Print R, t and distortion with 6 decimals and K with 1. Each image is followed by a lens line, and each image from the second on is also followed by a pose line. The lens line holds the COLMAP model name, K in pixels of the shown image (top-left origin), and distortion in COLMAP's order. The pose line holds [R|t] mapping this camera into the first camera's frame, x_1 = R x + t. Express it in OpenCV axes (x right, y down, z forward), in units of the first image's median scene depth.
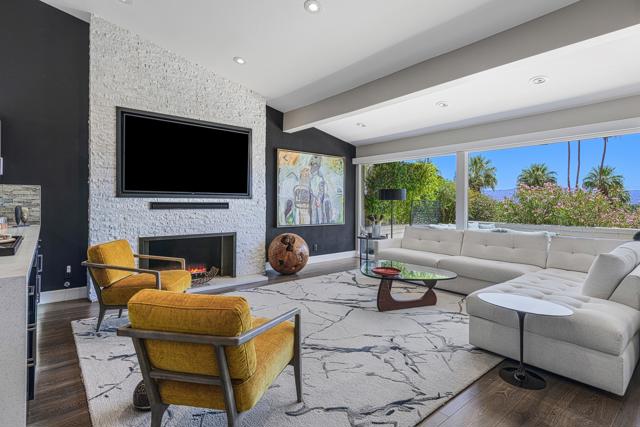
lens RADIAL K [[326.3, 0, 324.2], [0, 326.3, 204.0], [0, 0, 1]] dist [0.011658, -0.000156]
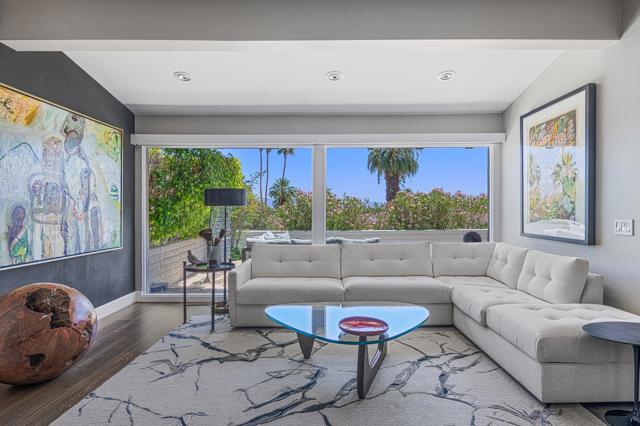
lens RADIAL K [[354.9, 0, 334.4], [0, 354.9, 211.0], [0, 0, 1]] dist [-0.001308, -0.000948]
pose [[0.638533, -0.009423, 0.769537, -0.216244], [0.009884, 0.999943, 0.004043, -0.002321], [-0.769531, 0.005024, 0.638589, 0.410025]]
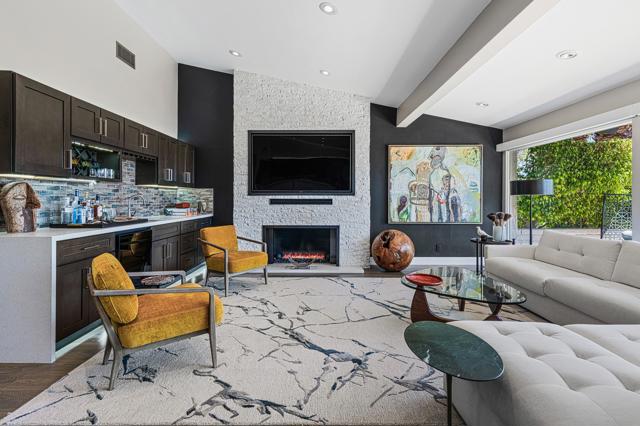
lens RADIAL K [[313.0, 0, 318.0], [0, 313.0, 197.6], [0, 0, 1]] dist [0.011861, -0.000195]
pose [[0.759726, -0.007648, -0.650199, 0.333245], [0.001274, 0.999946, -0.010273, 0.001933], [0.650242, 0.006977, 0.759695, 0.133561]]
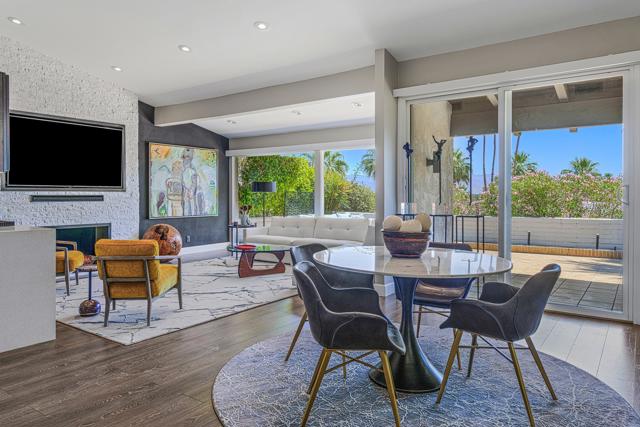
lens RADIAL K [[449.7, 0, 316.8], [0, 449.7, 201.2], [0, 0, 1]] dist [-0.005376, -0.003065]
pose [[0.967481, -0.007950, 0.252818, 0.008523], [0.004715, 0.999899, 0.013399, -0.001044], [-0.252899, -0.011771, 0.967421, -0.529948]]
